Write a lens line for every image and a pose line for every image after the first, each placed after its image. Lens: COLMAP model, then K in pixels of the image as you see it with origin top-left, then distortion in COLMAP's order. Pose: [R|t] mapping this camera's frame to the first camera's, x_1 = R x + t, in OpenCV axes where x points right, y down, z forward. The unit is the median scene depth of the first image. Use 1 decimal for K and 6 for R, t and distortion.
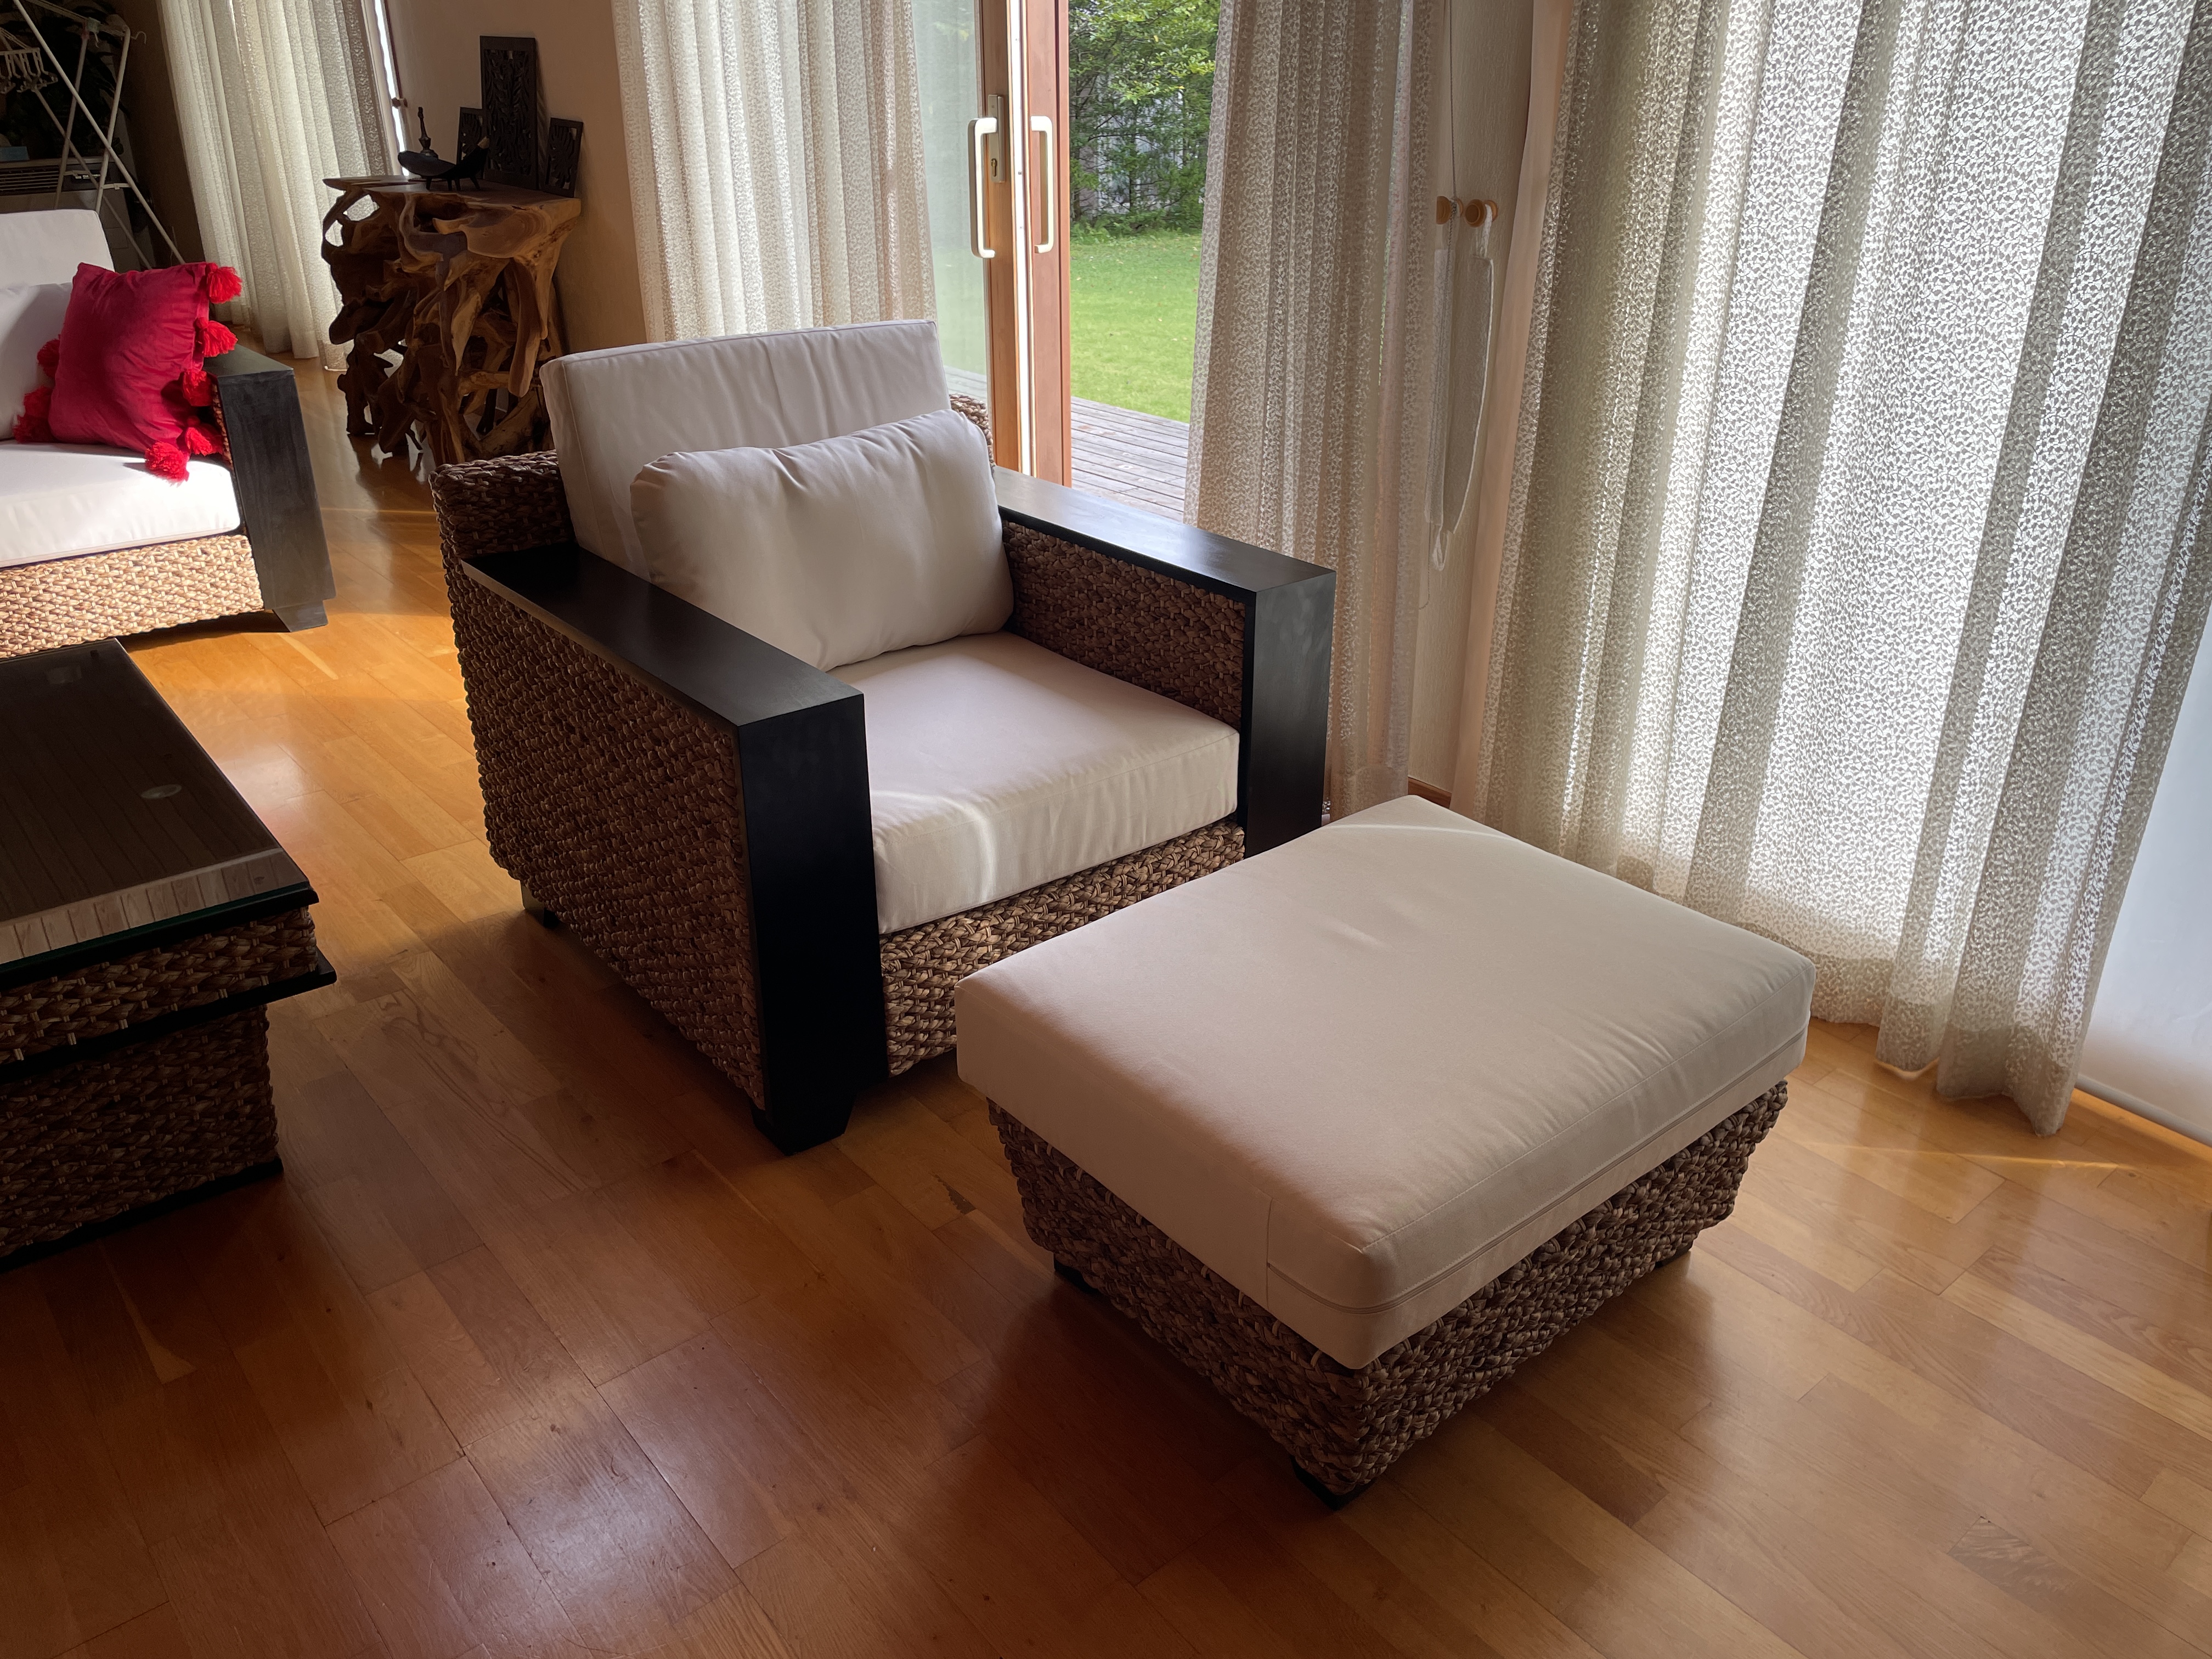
lens RADIAL K [[1669.2, 0, 1117.3], [0, 1669.2, 799.6], [0, 0, 1]] dist [0.097303, -0.128809]
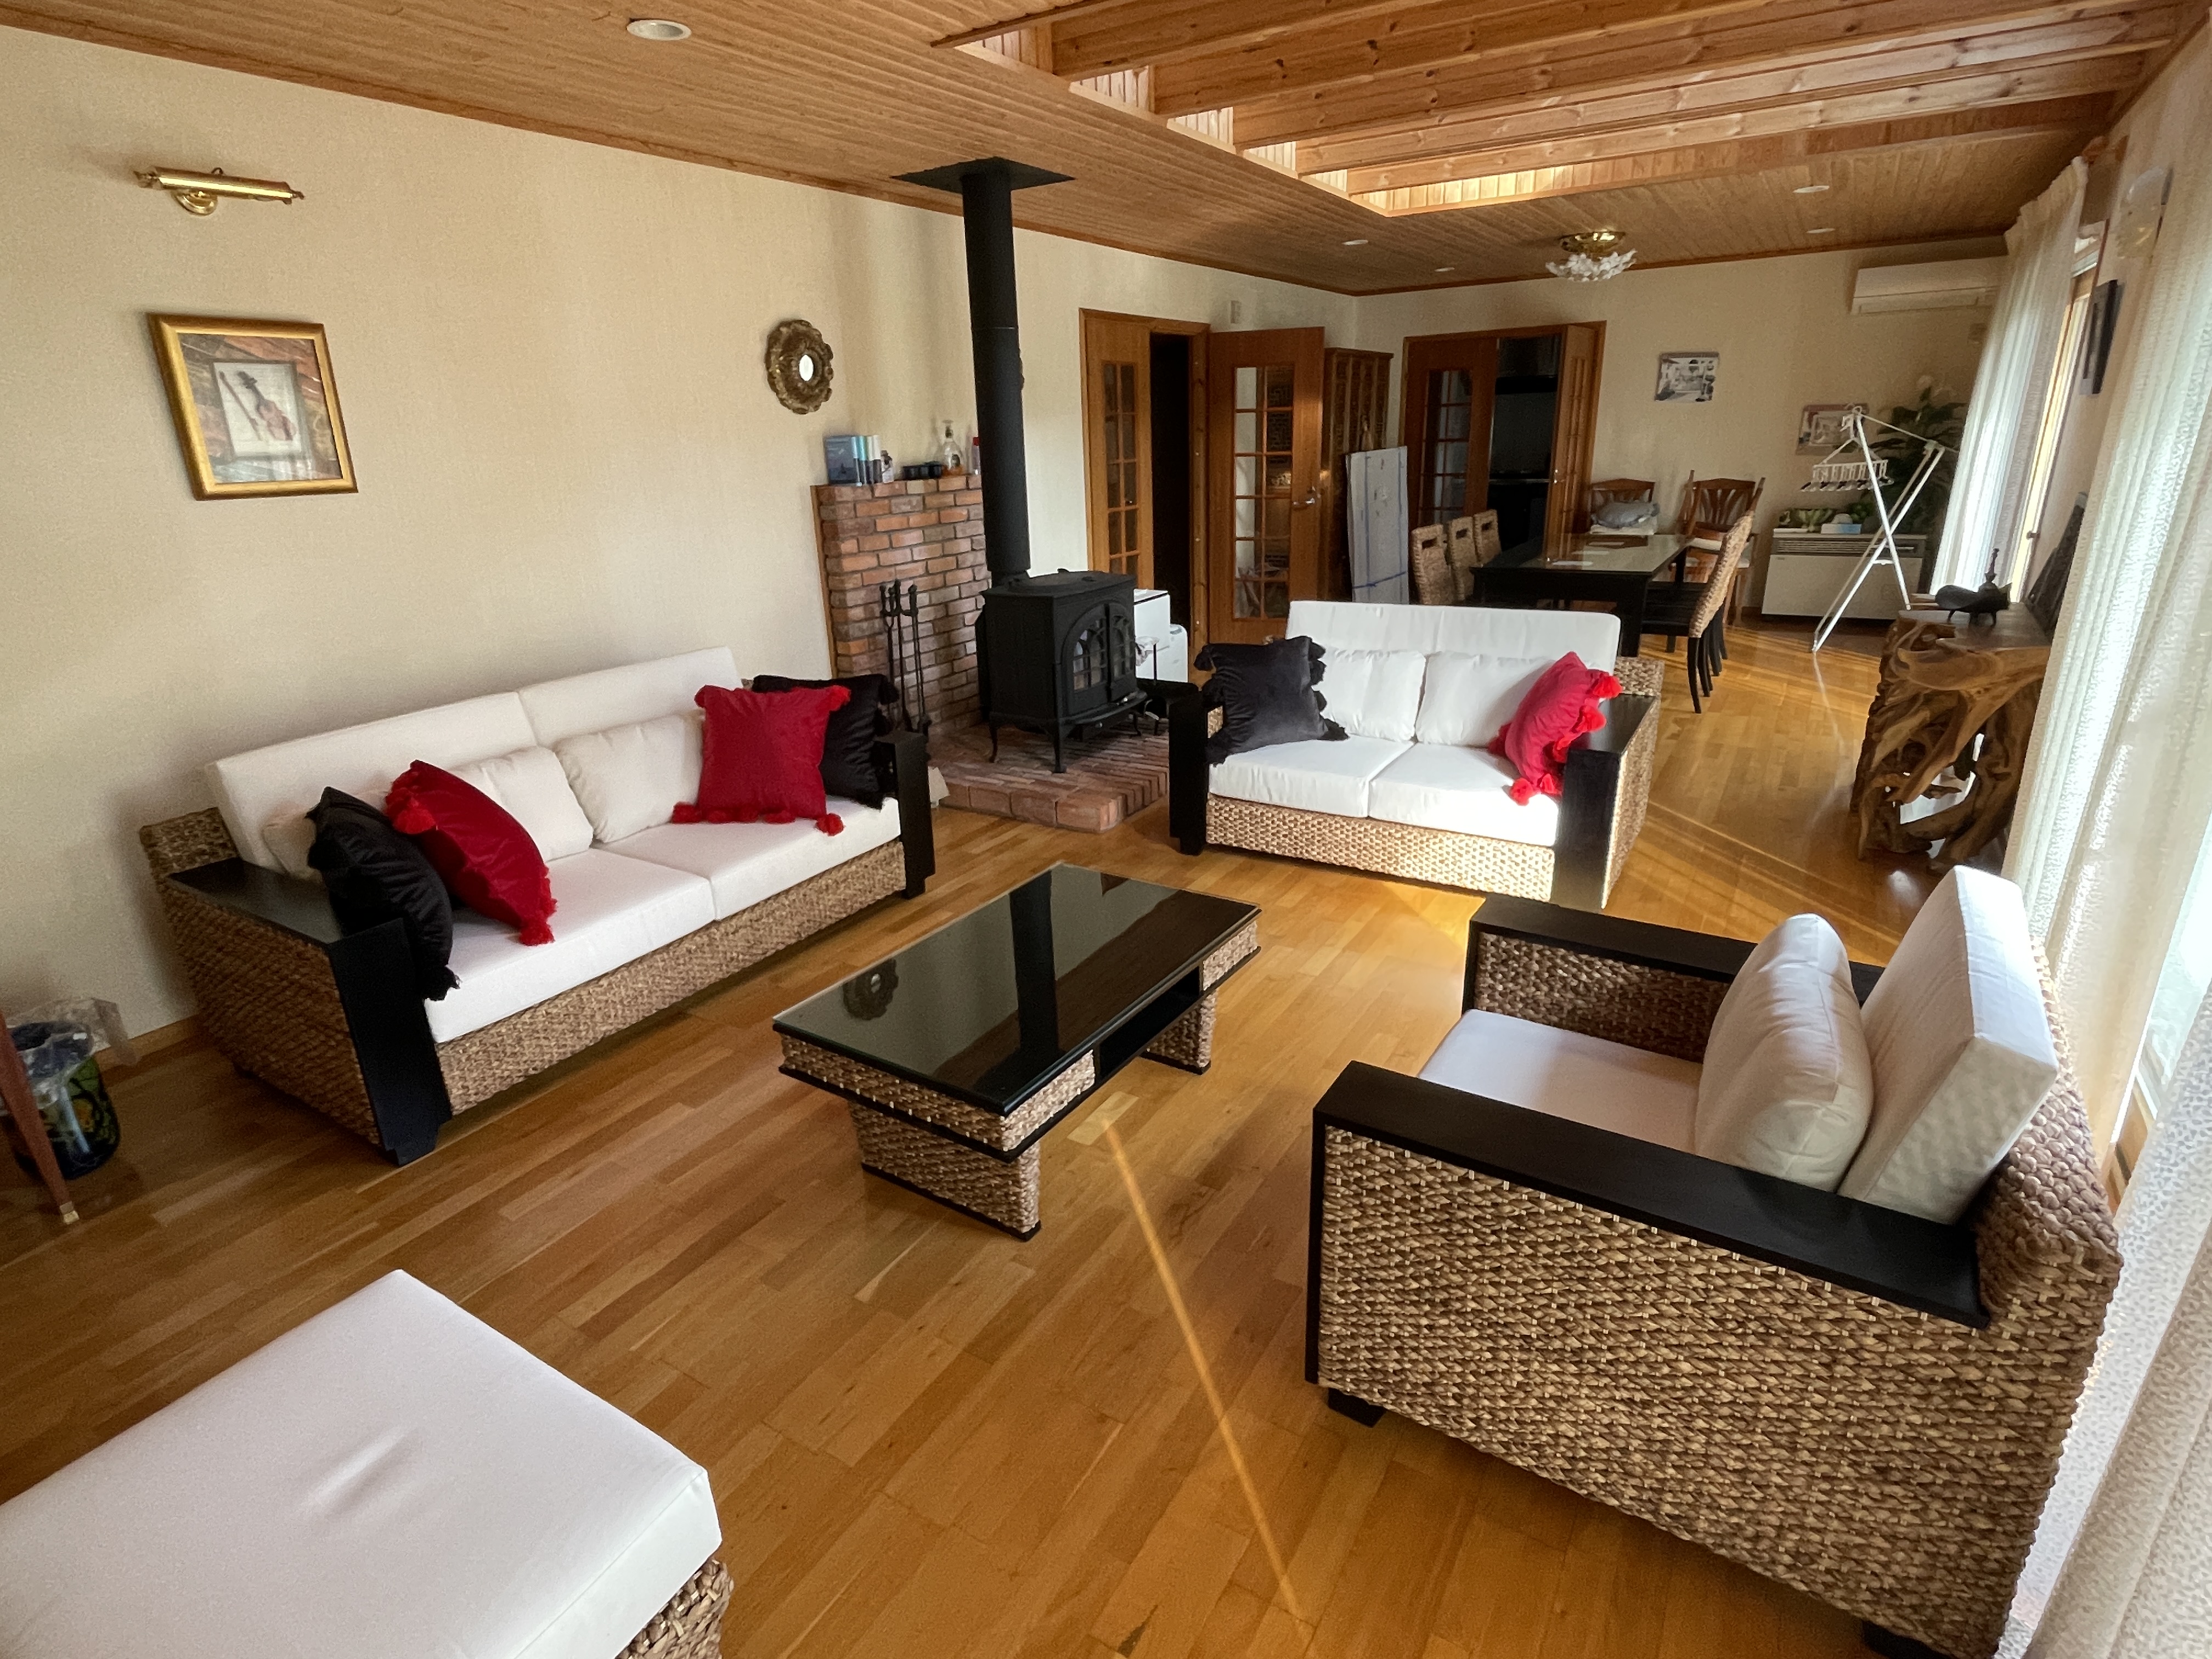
lens RADIAL K [[1129.7, 0, 1106.0], [0, 1129.7, 829.5], [0, 0, 1]] dist [-0.004256, -0.000485]
pose [[0.299724, 0.308991, -0.902602, 0.228864], [-0.361985, 0.912182, 0.192068, -0.220430], [0.882685, 0.269161, 0.385253, 0.296750]]
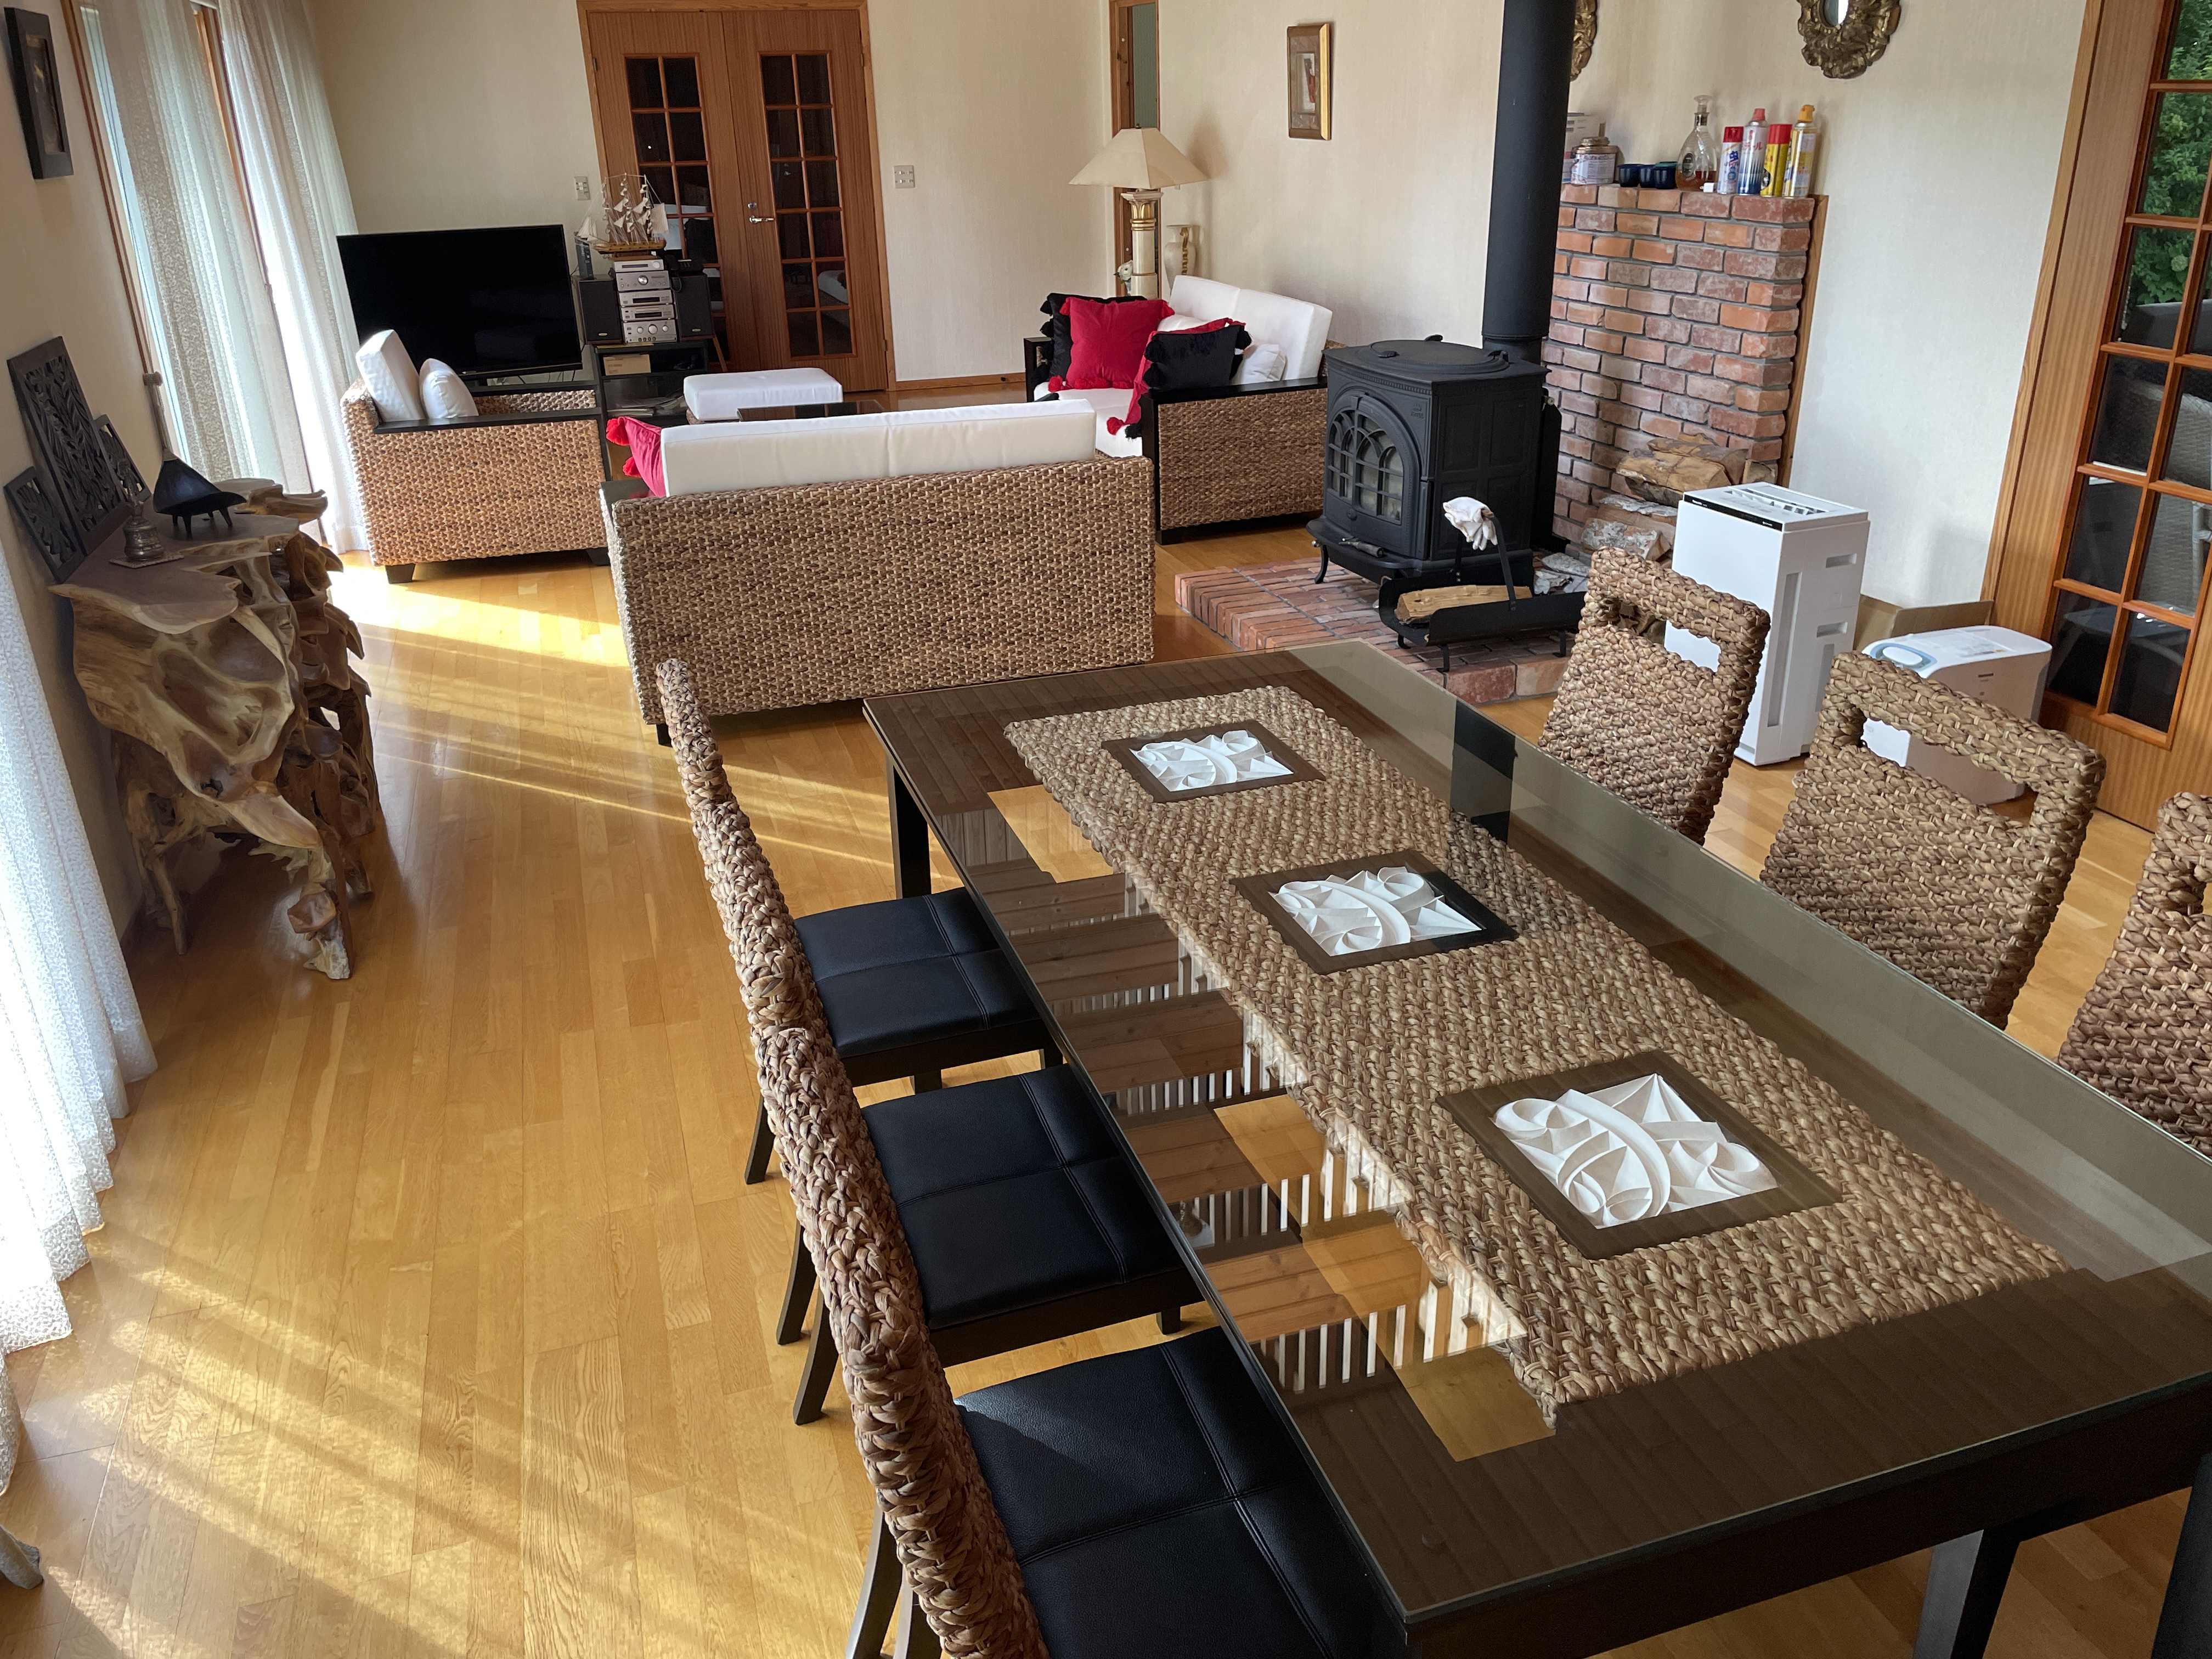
lens RADIAL K [[1673.7, 0, 1105.5], [0, 1673.7, 800.7], [0, 0, 1]] dist [0.086454, -0.121761]
pose [[-0.926939, -0.127346, 0.352940, -1.405643], [0.174689, 0.686006, 0.706314, -0.992899], [-0.332066, 0.716364, -0.613640, 1.905696]]
